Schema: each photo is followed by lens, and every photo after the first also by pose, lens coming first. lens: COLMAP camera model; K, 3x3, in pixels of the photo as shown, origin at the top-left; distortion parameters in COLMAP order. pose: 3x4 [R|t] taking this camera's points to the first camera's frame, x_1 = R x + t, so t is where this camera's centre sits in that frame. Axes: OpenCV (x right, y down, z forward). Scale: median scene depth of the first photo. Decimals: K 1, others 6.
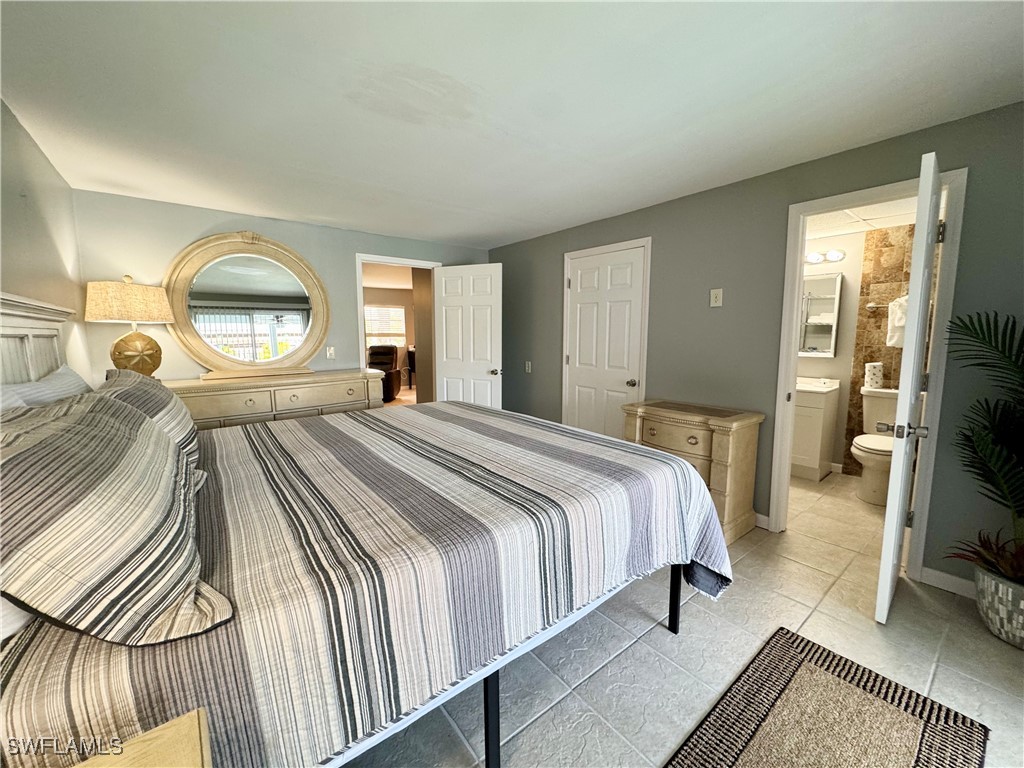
lens RADIAL K [[402.6, 0, 509.7], [0, 402.6, 382.5], [0, 0, 1]] dist [-0.003003, -0.000074]
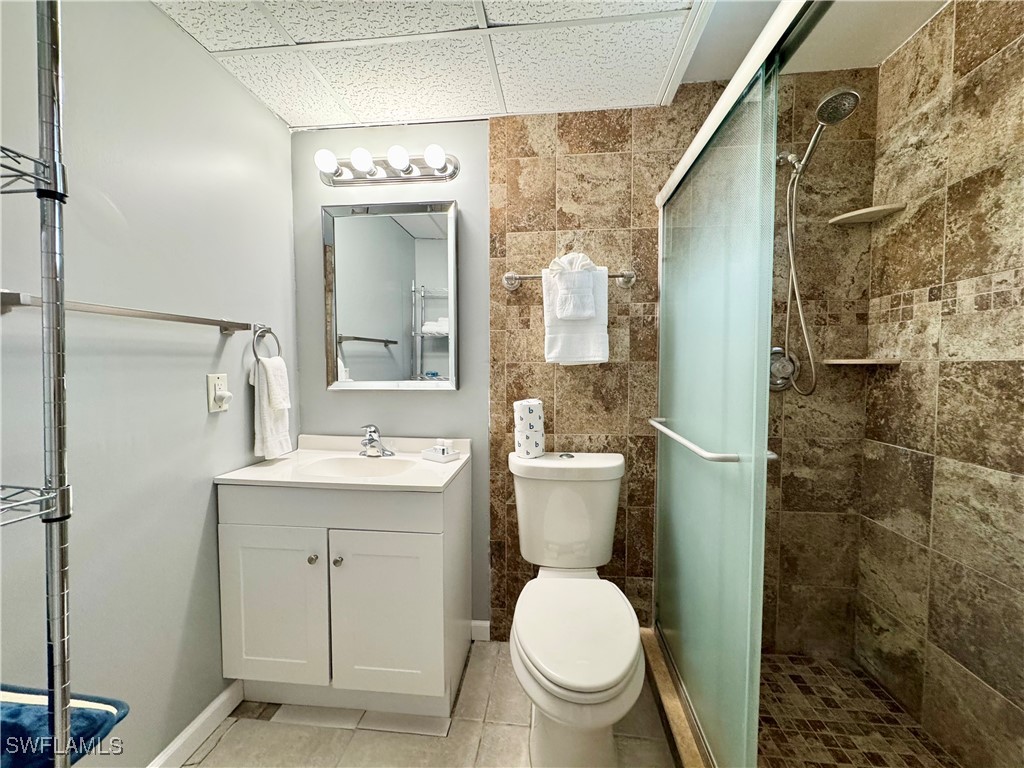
lens RADIAL K [[402.6, 0, 511.6], [0, 402.6, 378.9], [0, 0, 1]] dist [-0.003003, -0.000074]
pose [[0.681631, -0.024618, 0.731281, 0.551799], [0.086065, 0.995194, -0.046719, -0.051829], [-0.726616, 0.094783, 0.680474, 0.687143]]
